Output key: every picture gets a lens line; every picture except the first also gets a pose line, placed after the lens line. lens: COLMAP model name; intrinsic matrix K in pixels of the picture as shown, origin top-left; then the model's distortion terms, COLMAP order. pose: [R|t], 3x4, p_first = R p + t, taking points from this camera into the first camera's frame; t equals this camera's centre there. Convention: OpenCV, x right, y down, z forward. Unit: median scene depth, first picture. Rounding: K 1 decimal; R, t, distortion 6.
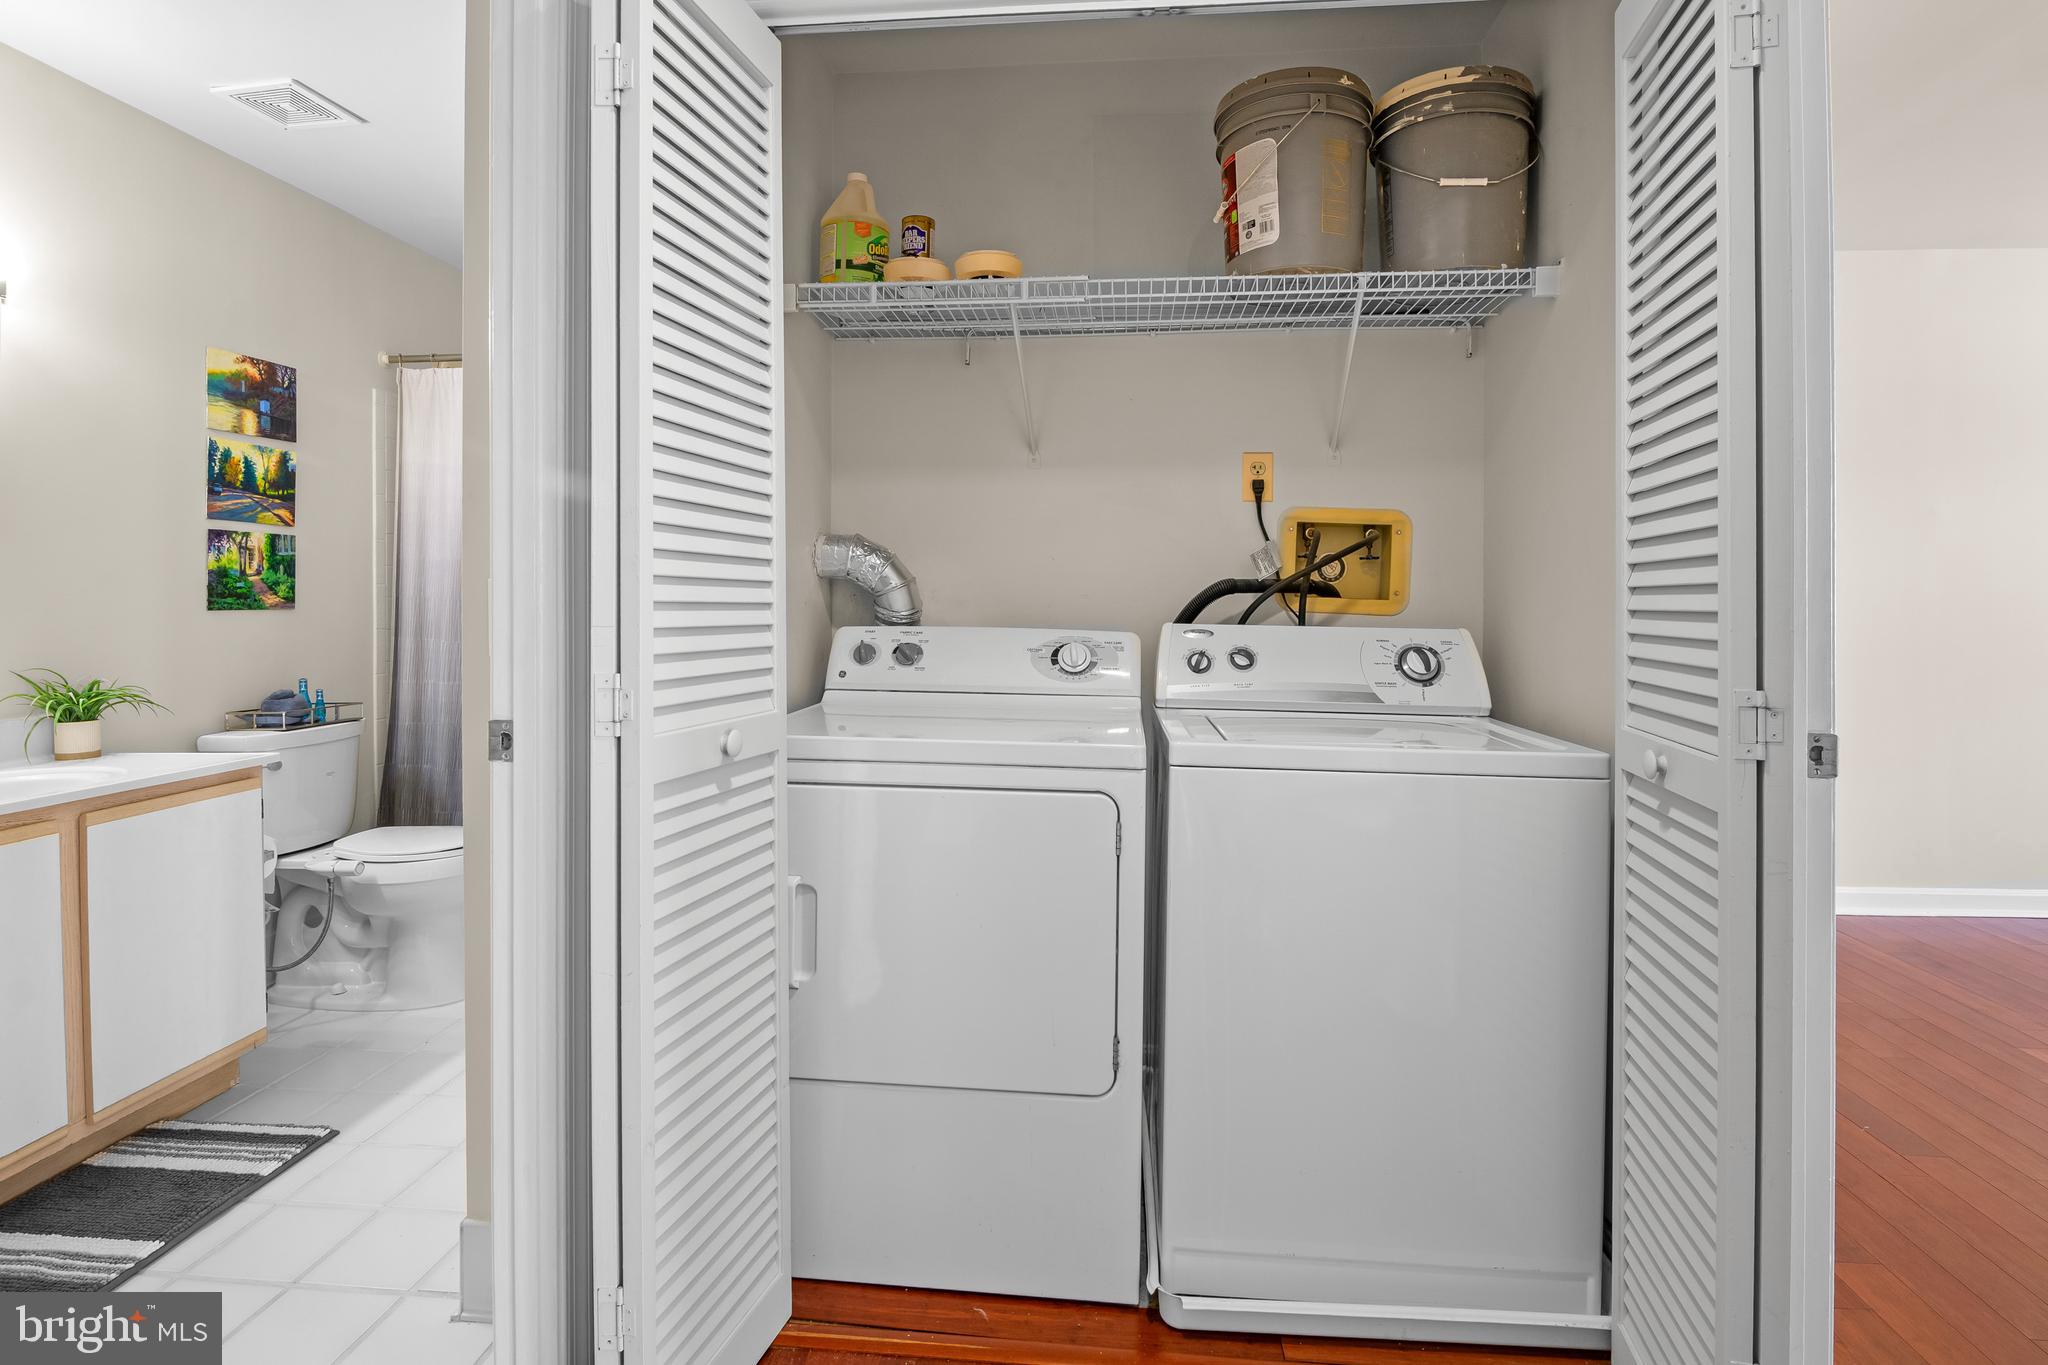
lens RADIAL K [[1014.6, 0, 1026.3], [0, 1014.6, 618.5], [0, 0, 1]] dist [-0.002442, -0.006910]
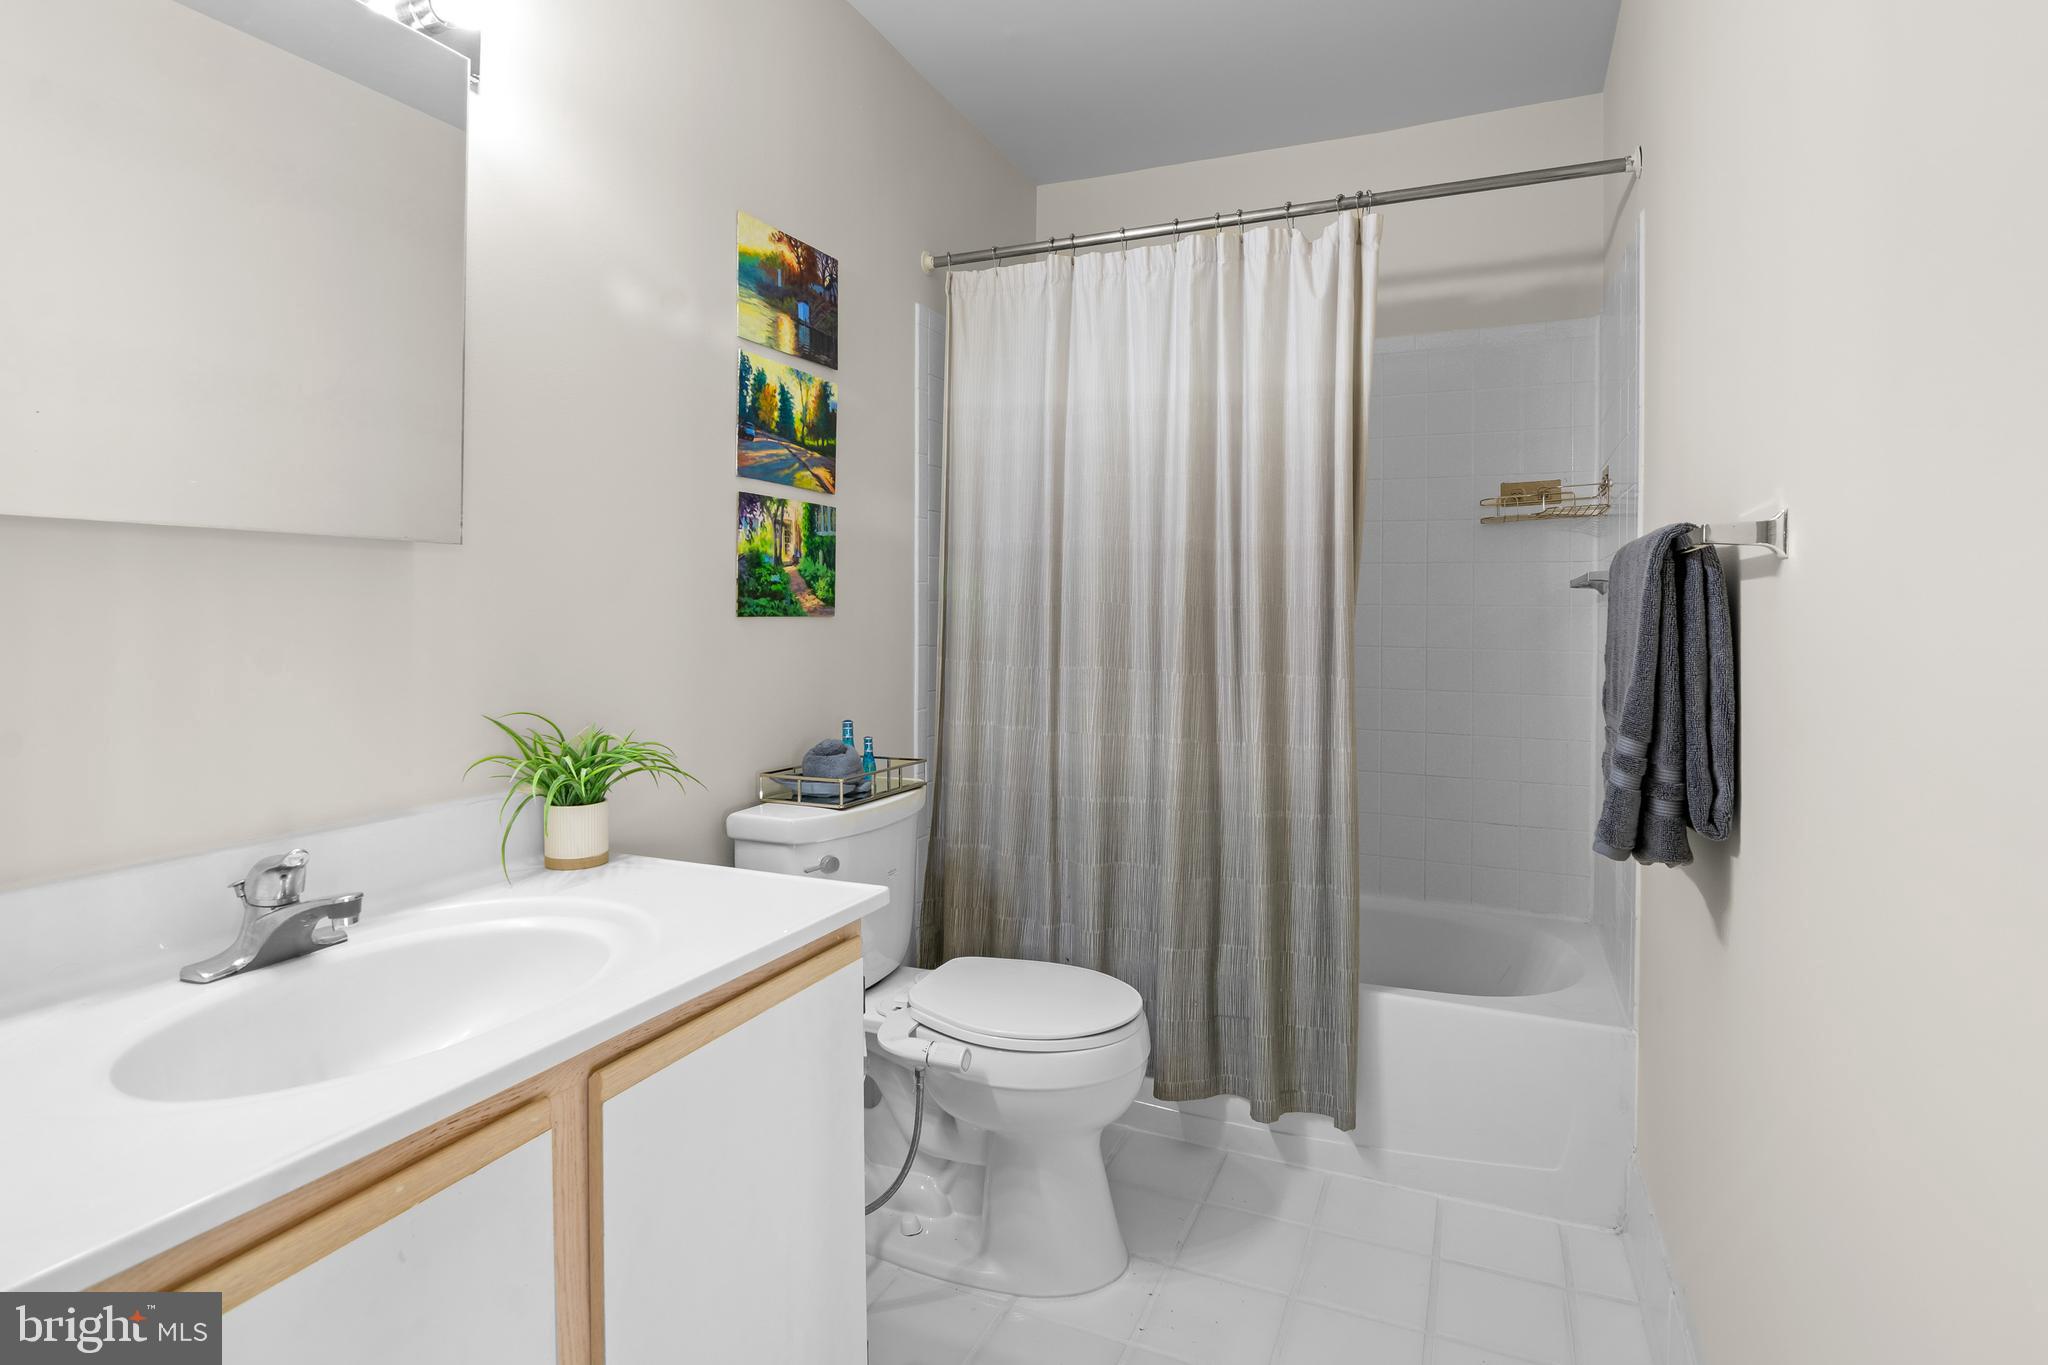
lens RADIAL K [[995.3, 0, 1031.8], [0, 995.3, 670.5], [0, 0, 1]] dist [-0.001056, -0.008464]
pose [[0.950694, 0.041012, -0.307406, -0.408700], [-0.027131, 0.998416, 0.049297, -0.009675], [0.308941, -0.038527, 0.950301, 0.423198]]
